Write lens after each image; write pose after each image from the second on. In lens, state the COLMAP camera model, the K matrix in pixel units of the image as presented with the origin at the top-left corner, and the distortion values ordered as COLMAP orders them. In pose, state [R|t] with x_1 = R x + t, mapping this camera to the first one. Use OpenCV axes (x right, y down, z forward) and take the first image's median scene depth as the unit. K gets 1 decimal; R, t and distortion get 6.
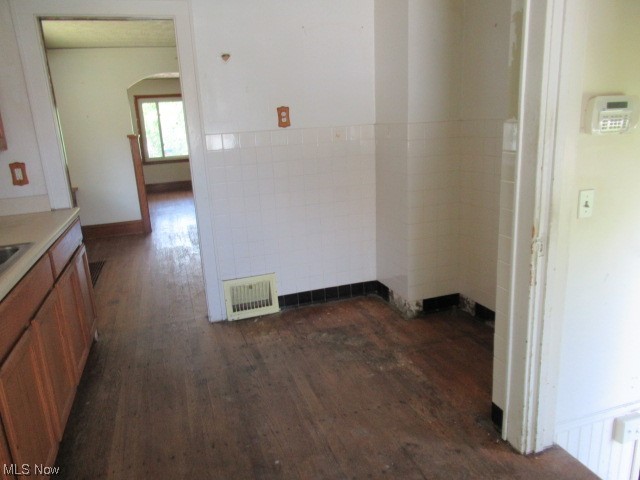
lens RADIAL K [[477.1, 0, 322.1], [0, 477.1, 230.4], [0, 0, 1]] dist [-0.008094, -0.005024]
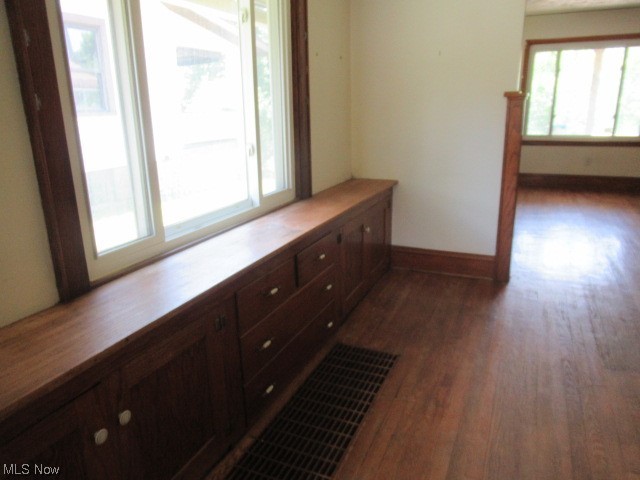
lens RADIAL K [[477.1, 0, 322.1], [0, 477.1, 230.4], [0, 0, 1]] dist [-0.008094, -0.005024]
pose [[0.743024, 0.218392, -0.632629, -0.395546], [-0.181314, 0.975597, 0.123836, -0.162728], [0.644236, 0.022691, 0.764490, 0.962825]]
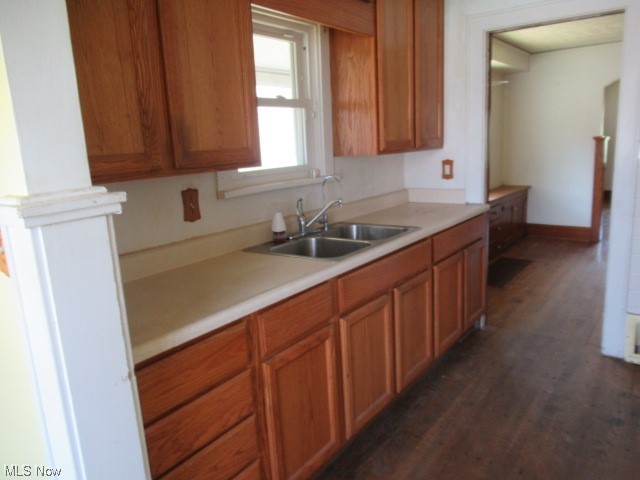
lens RADIAL K [[477.1, 0, 322.1], [0, 477.1, 230.4], [0, 0, 1]] dist [-0.008094, -0.005024]
pose [[0.572083, 0.176736, -0.800928, 0.139870], [-0.174677, 0.980359, 0.091563, -0.021614], [0.801379, 0.087522, 0.591719, 0.057069]]
